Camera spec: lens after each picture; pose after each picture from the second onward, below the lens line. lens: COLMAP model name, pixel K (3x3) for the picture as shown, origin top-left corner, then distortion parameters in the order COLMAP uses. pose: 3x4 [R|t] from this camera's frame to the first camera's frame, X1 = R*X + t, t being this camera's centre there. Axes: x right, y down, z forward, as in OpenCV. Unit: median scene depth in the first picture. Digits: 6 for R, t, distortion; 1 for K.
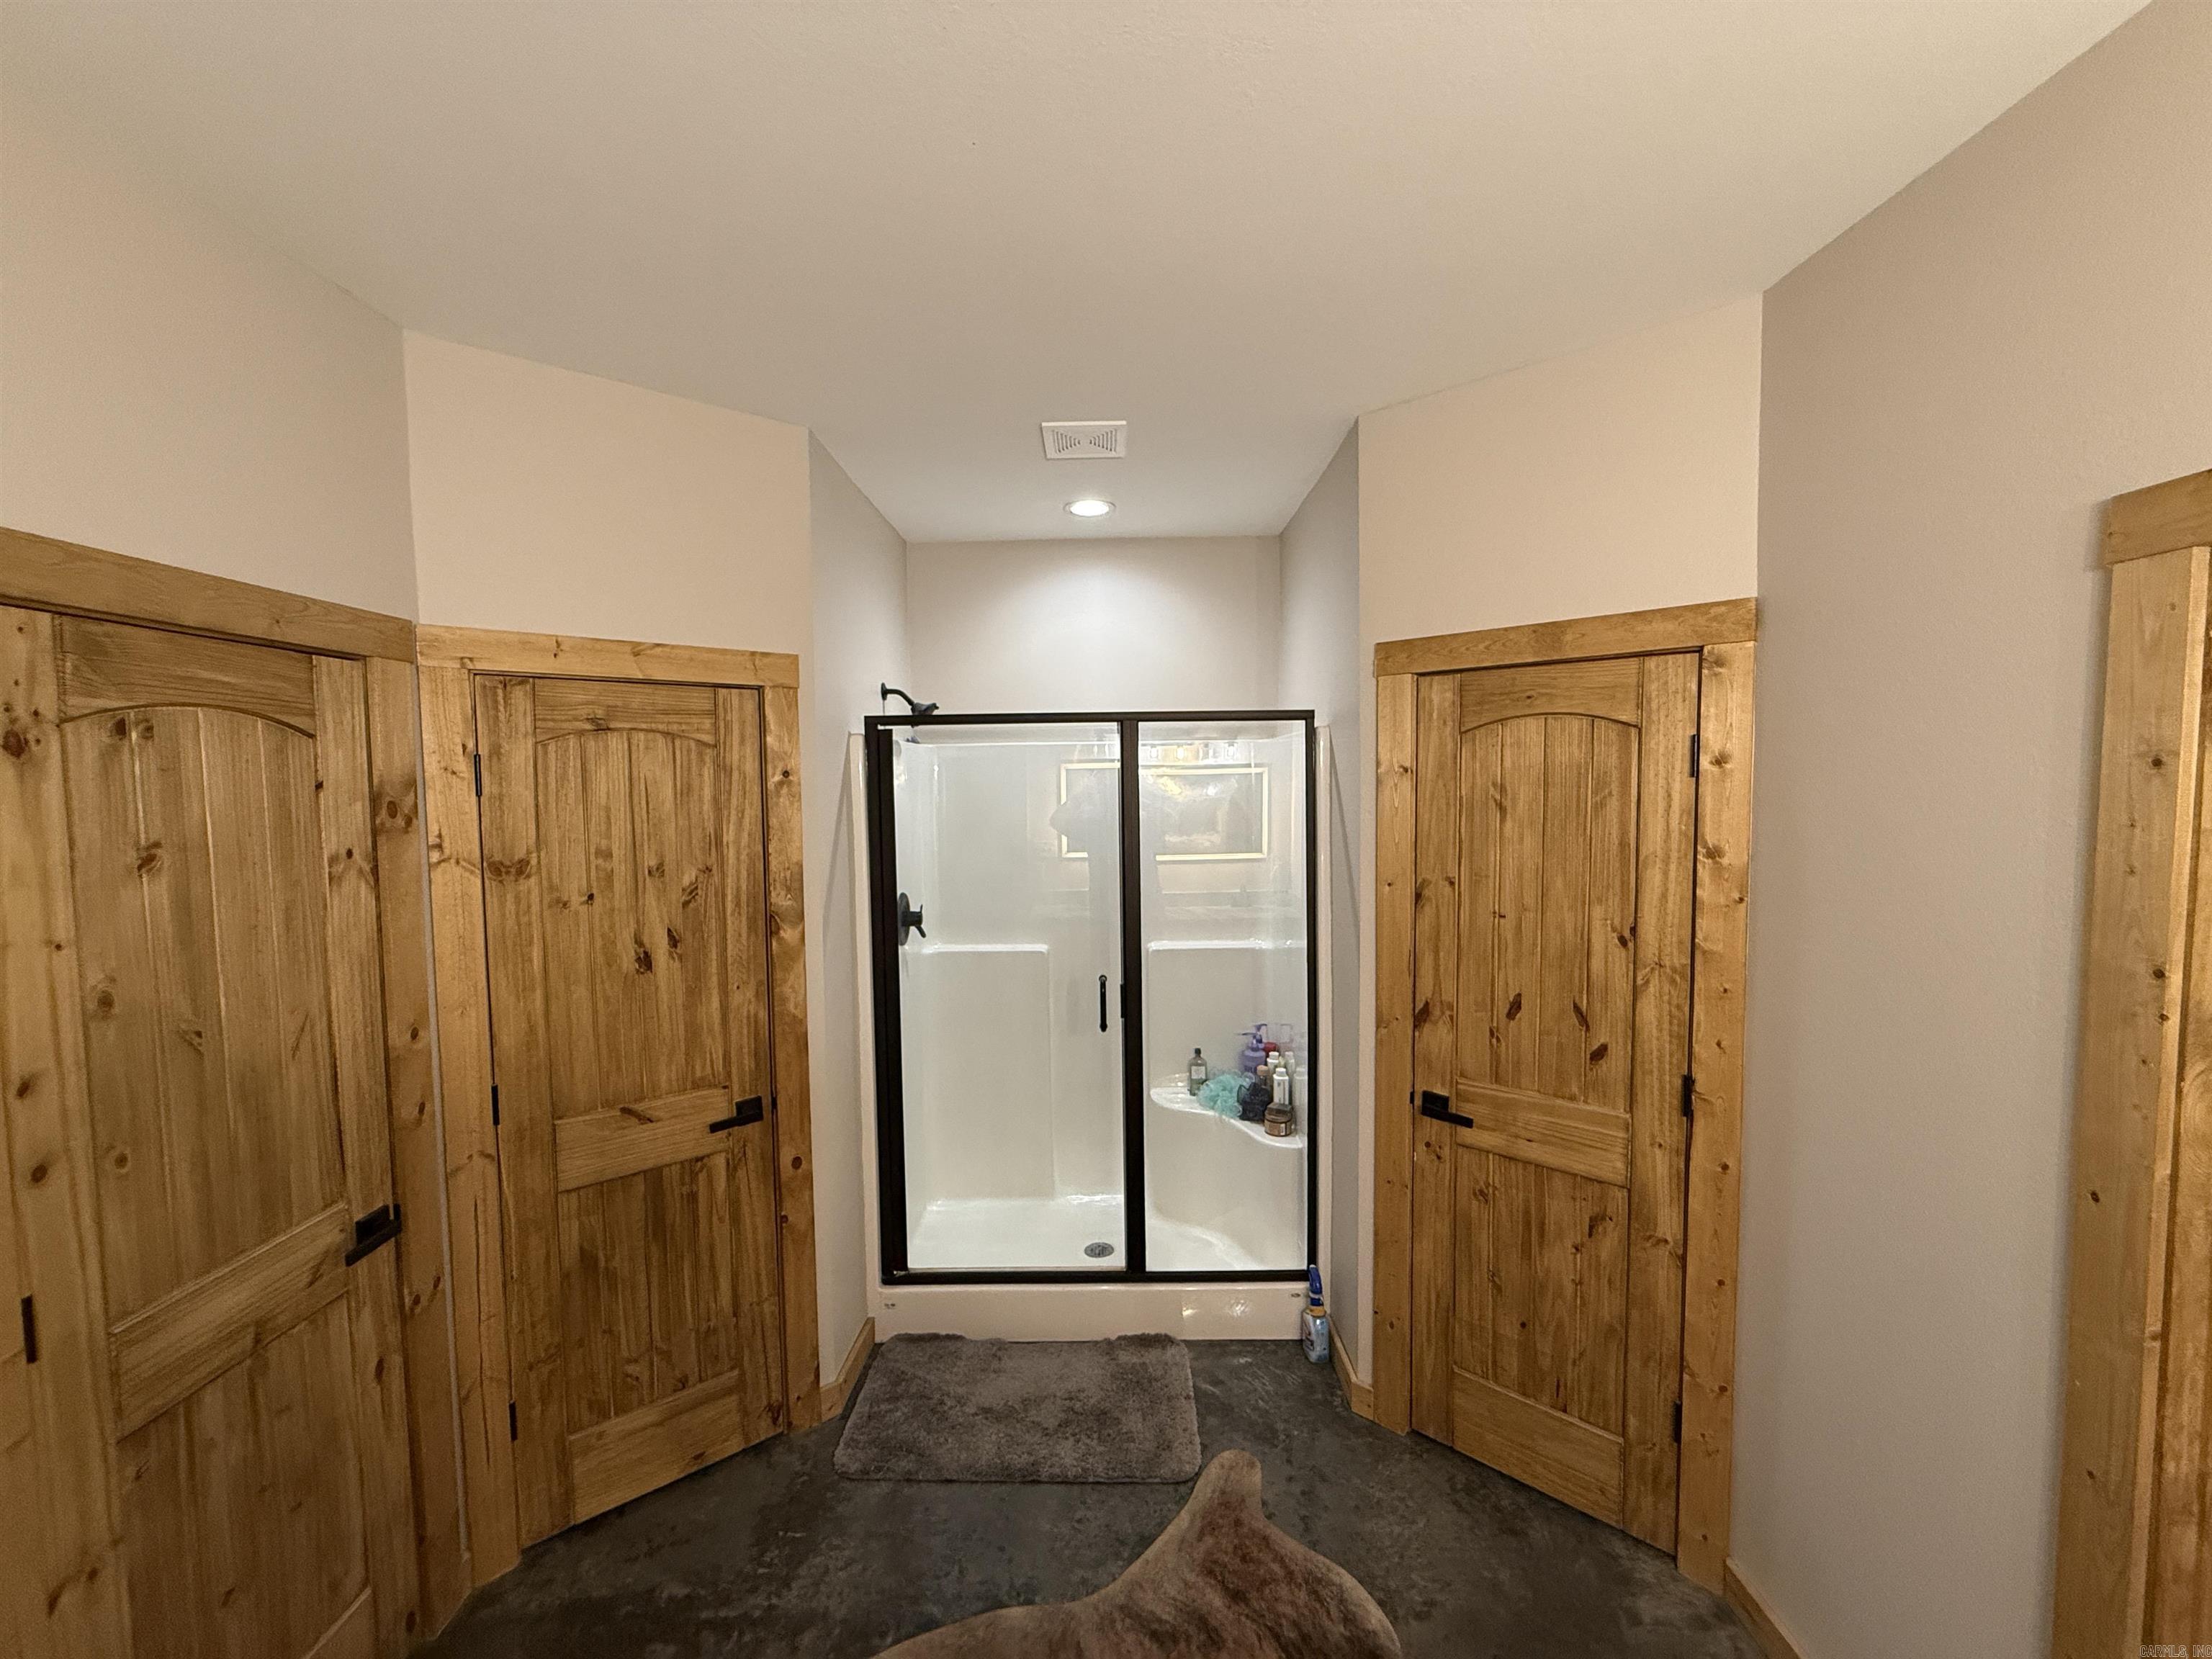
lens RADIAL K [[880.4, 0, 1103.0], [0, 880.4, 830.6], [0, 0, 1]] dist [-0.000150, 0.000260]
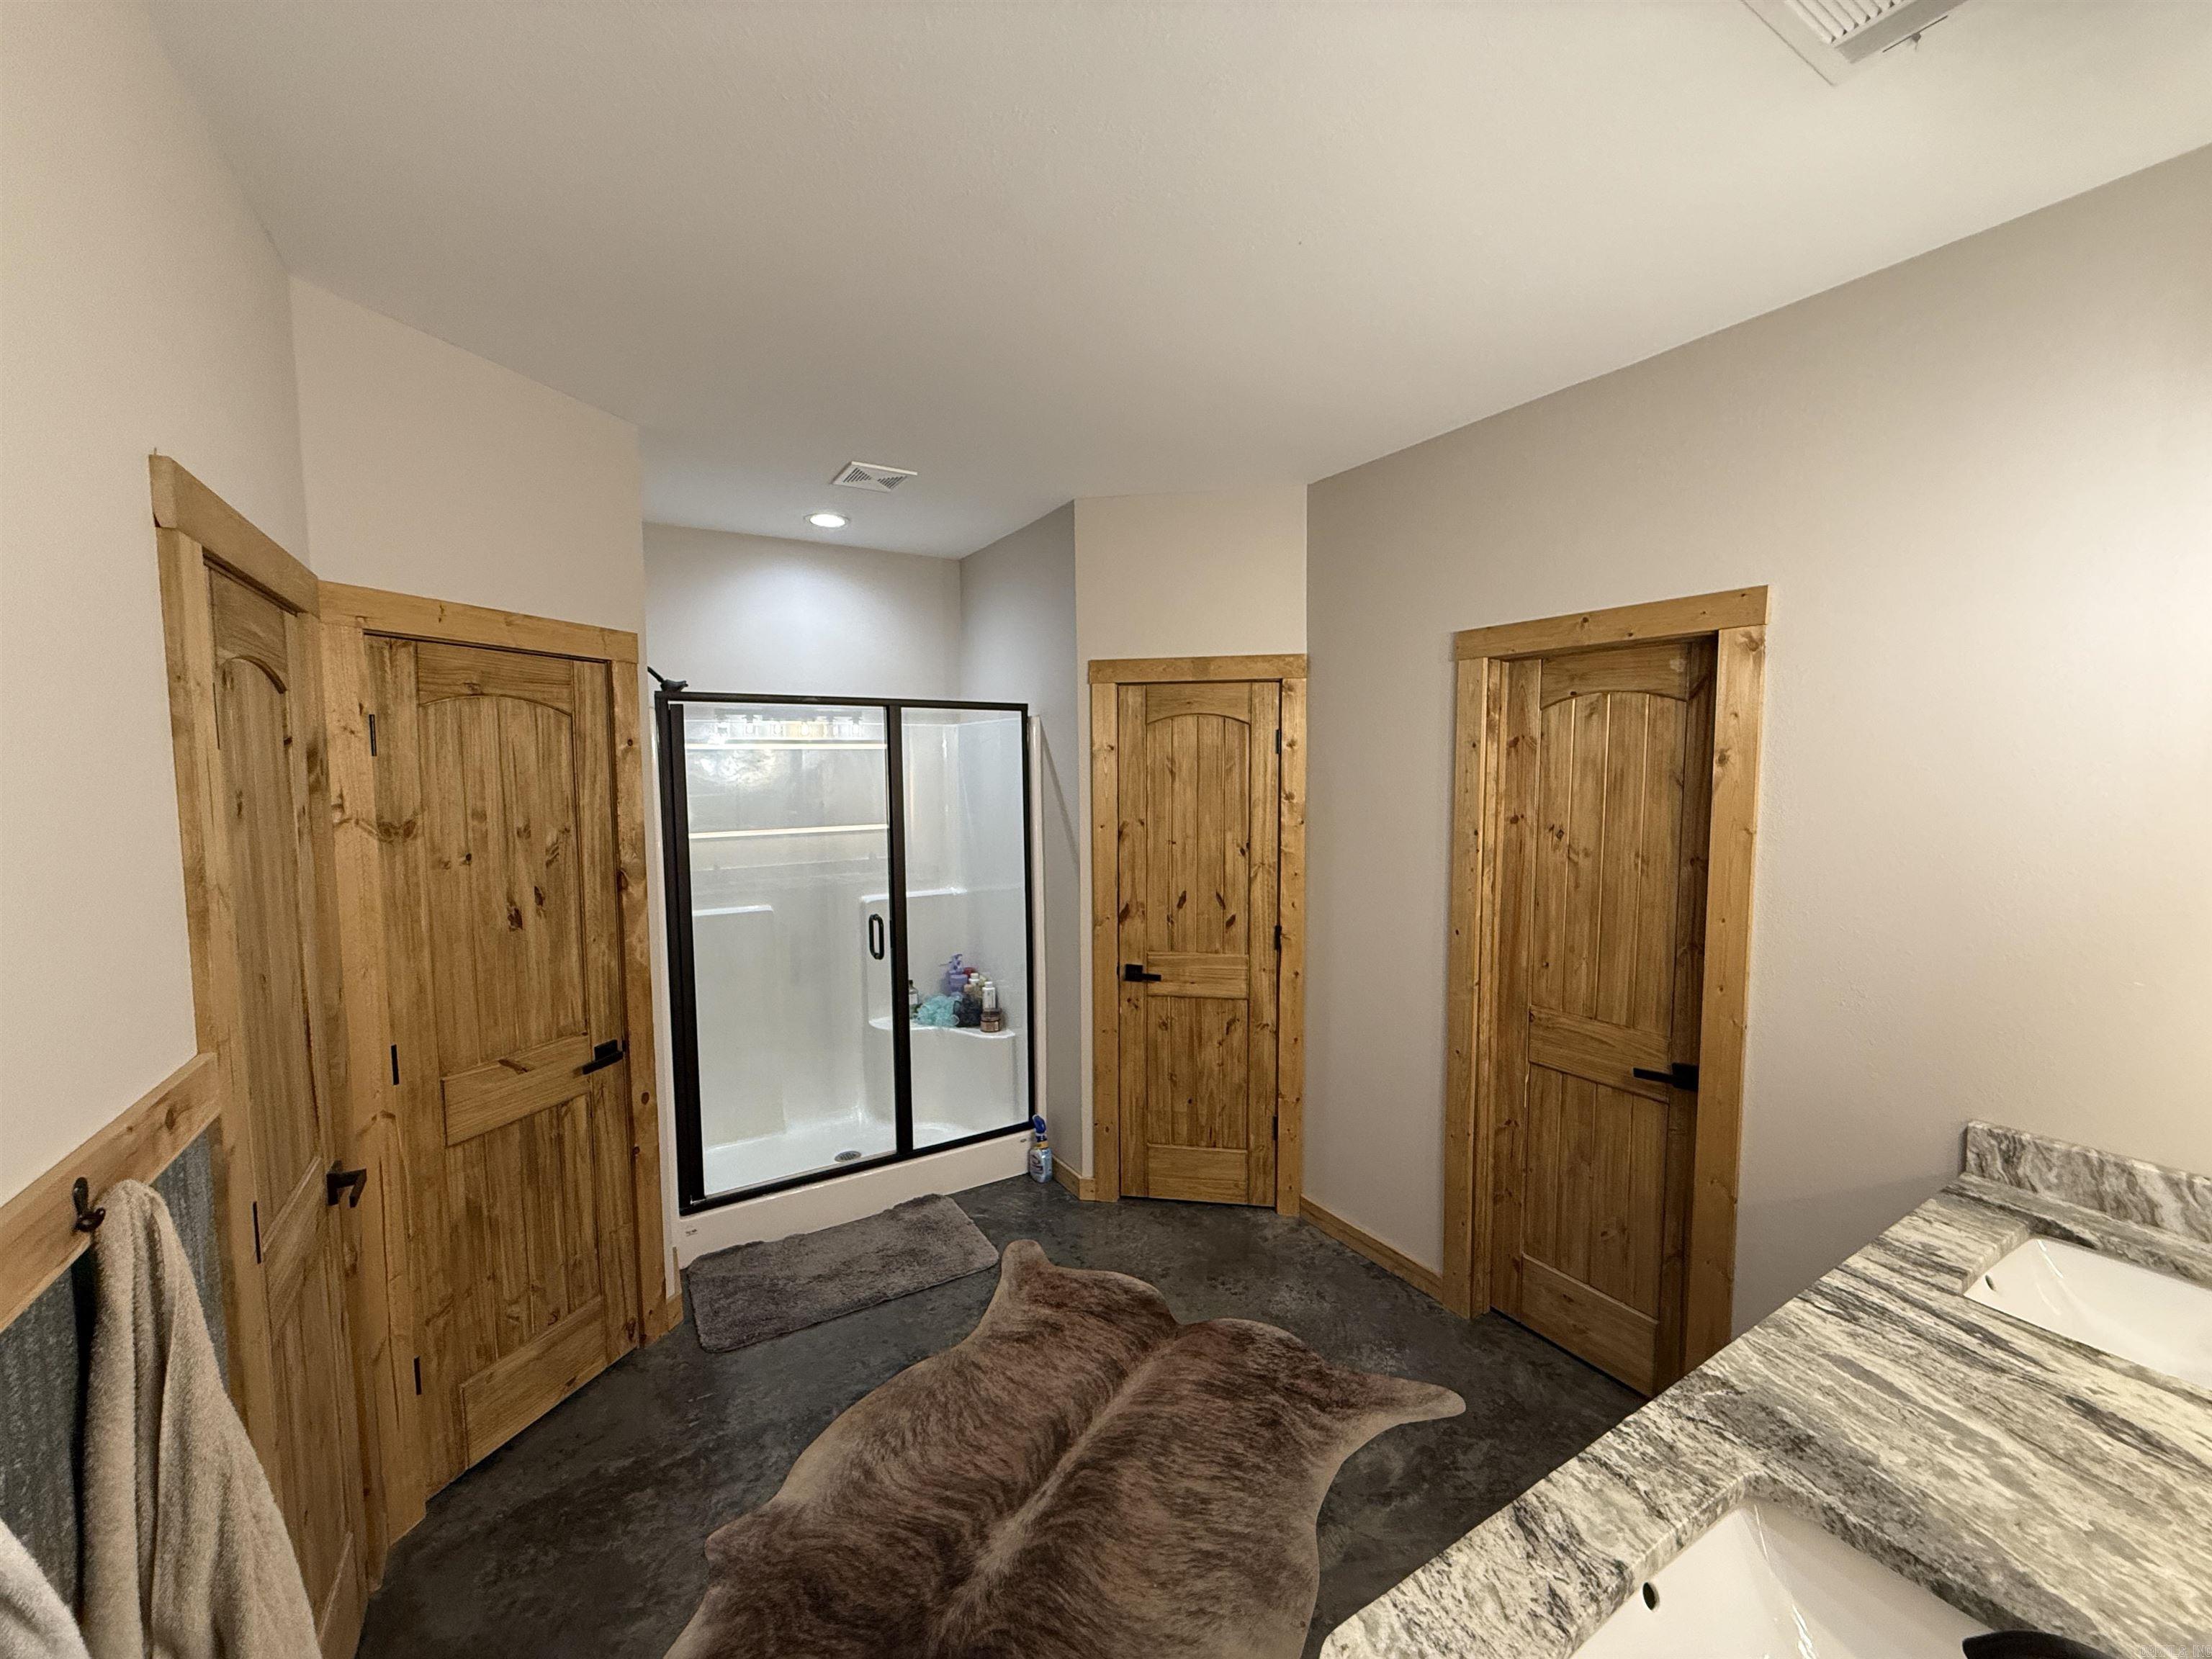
lens RADIAL K [[880.4, 0, 1105.9], [0, 880.4, 830.6], [0, 0, 1]] dist [-0.000150, 0.000260]
pose [[0.845999, -0.033069, 0.532158, -0.482667], [0.025803, 0.999445, 0.021086, 0.040224], [-0.532560, -0.004108, 0.846382, -0.257191]]
